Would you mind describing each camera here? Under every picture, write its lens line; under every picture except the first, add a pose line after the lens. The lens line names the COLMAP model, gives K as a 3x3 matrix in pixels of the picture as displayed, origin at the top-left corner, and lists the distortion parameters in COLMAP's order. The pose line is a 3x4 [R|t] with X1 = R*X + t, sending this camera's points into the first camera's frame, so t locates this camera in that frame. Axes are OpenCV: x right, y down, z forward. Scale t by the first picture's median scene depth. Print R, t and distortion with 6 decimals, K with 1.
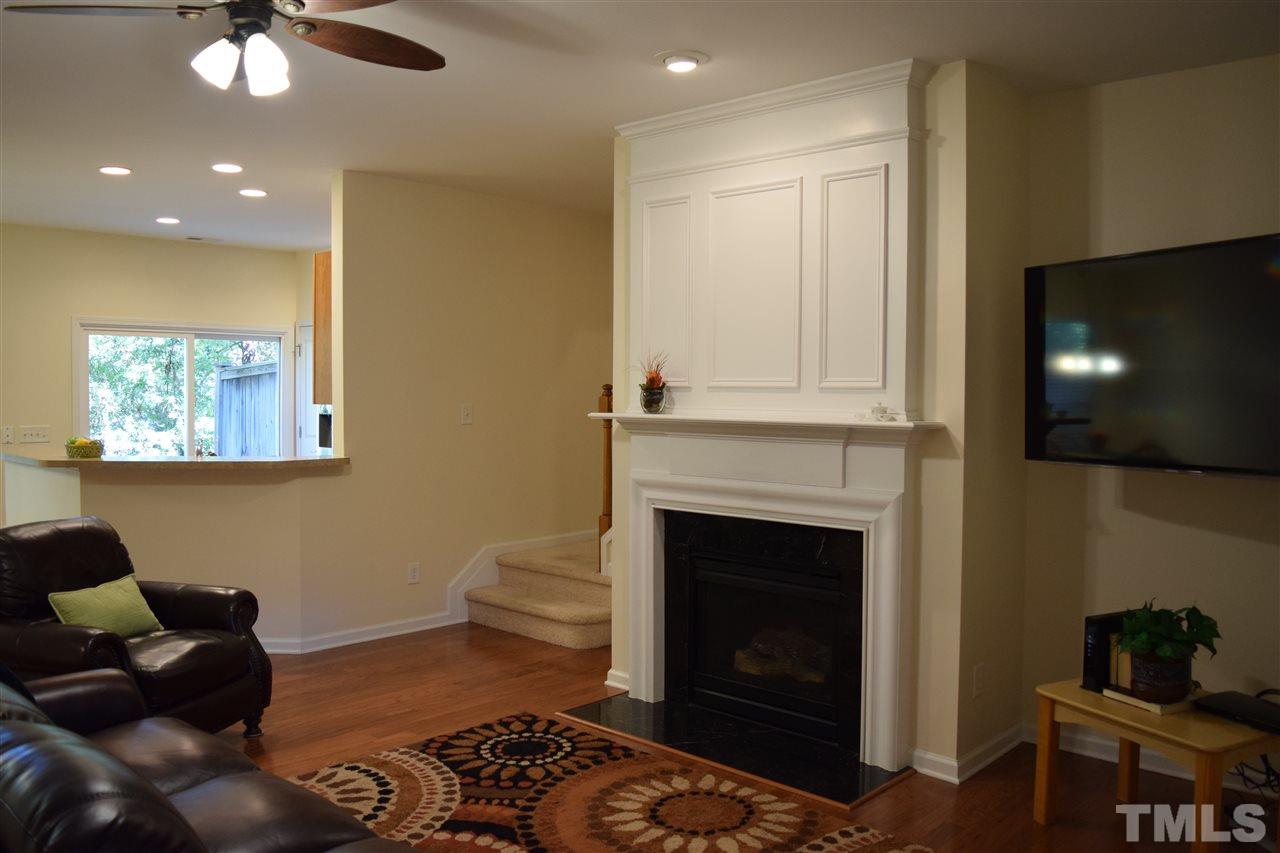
lens RADIAL K [[1002.5, 0, 640.0], [0, 1002.5, 426.5], [0, 0, 1]] dist [-0.108681, 0.053552]
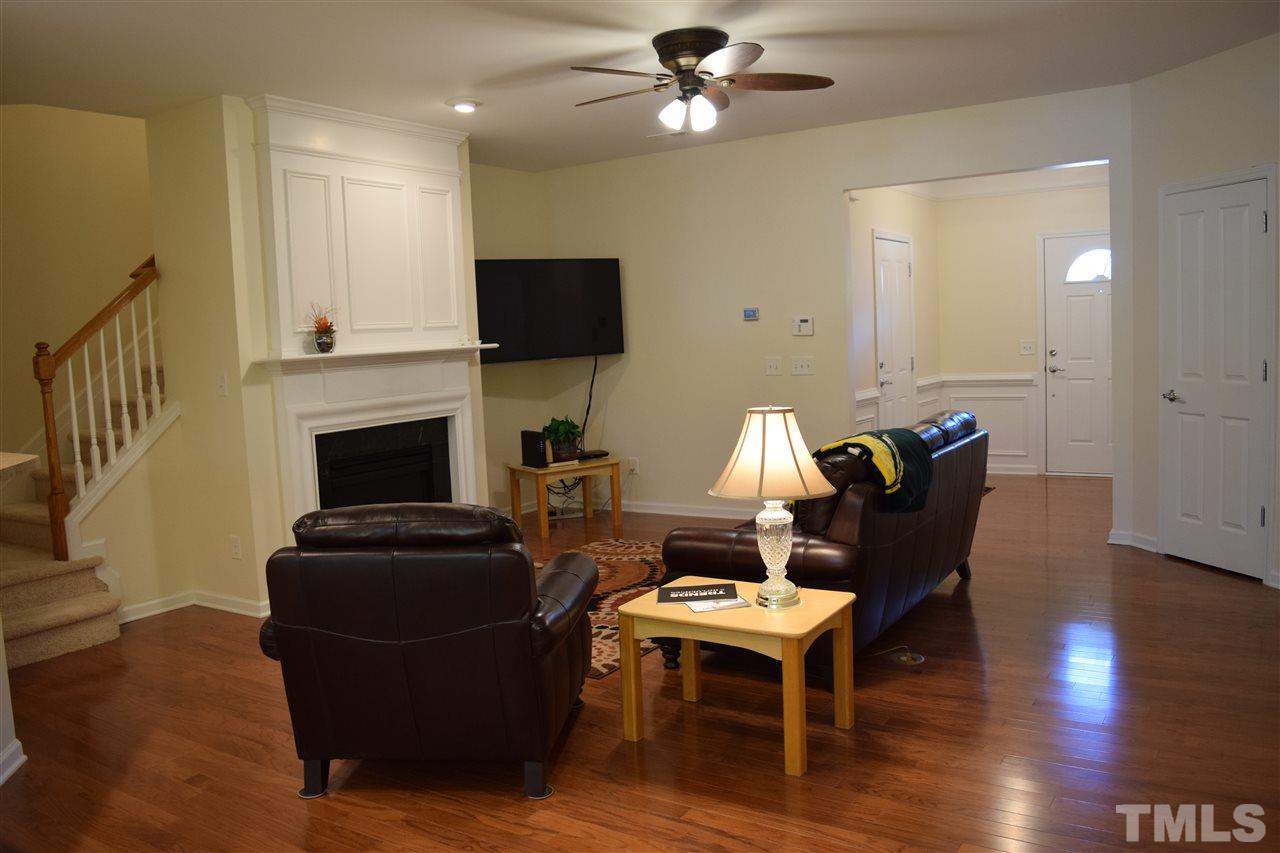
lens RADIAL K [[1002.5, 0, 640.0], [0, 1002.5, 426.5], [0, 0, 1]] dist [-0.108681, 0.053552]
pose [[-0.174324, -0.092627, 0.980322, -1.398391], [0.082580, 0.990683, 0.108291, -0.026759], [-0.981220, 0.099833, -0.165050, 0.957787]]
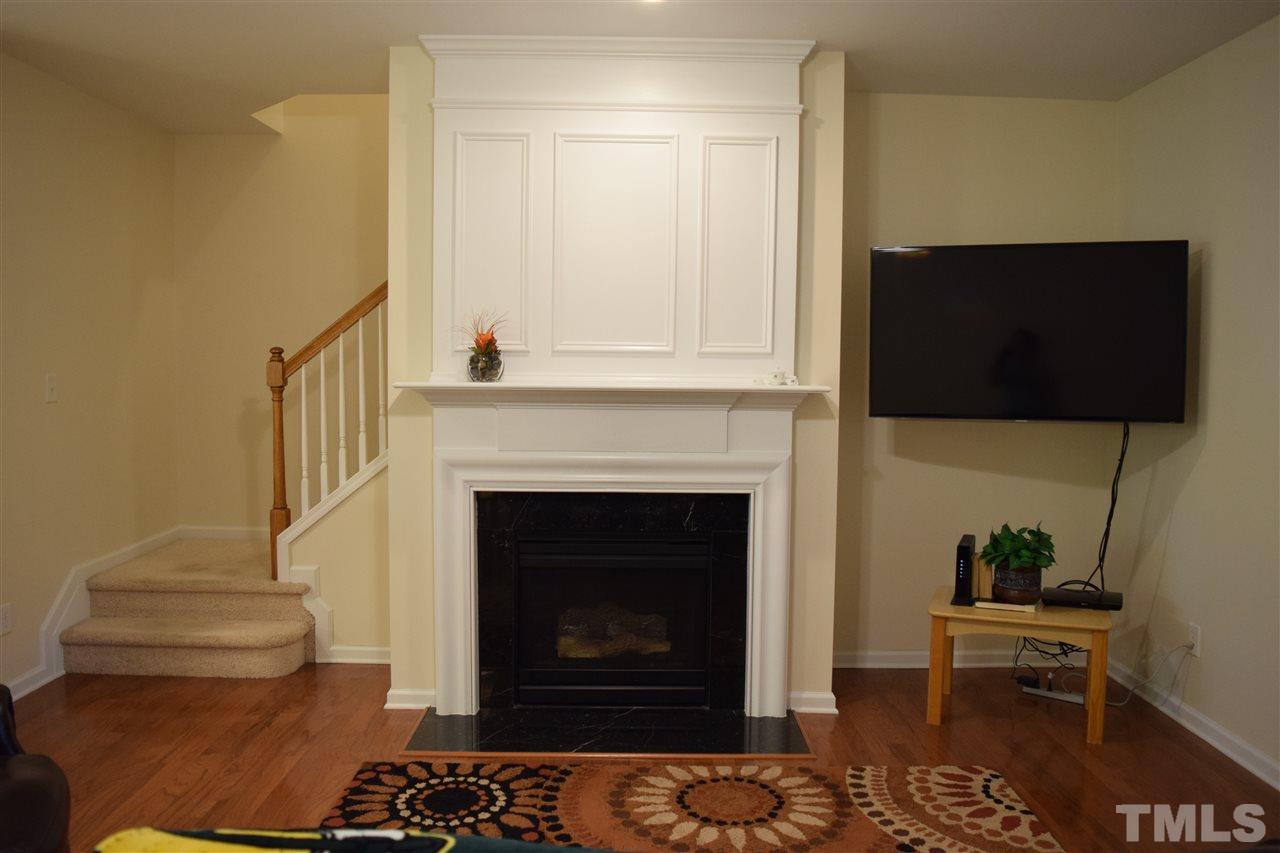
lens RADIAL K [[1002.5, 0, 640.0], [0, 1002.5, 426.5], [0, 0, 1]] dist [-0.108681, 0.053552]
pose [[0.725674, -0.044106, 0.686624, -0.552204], [0.020087, 0.998876, 0.042934, -0.009751], [-0.687746, -0.017364, 0.725744, 0.326249]]
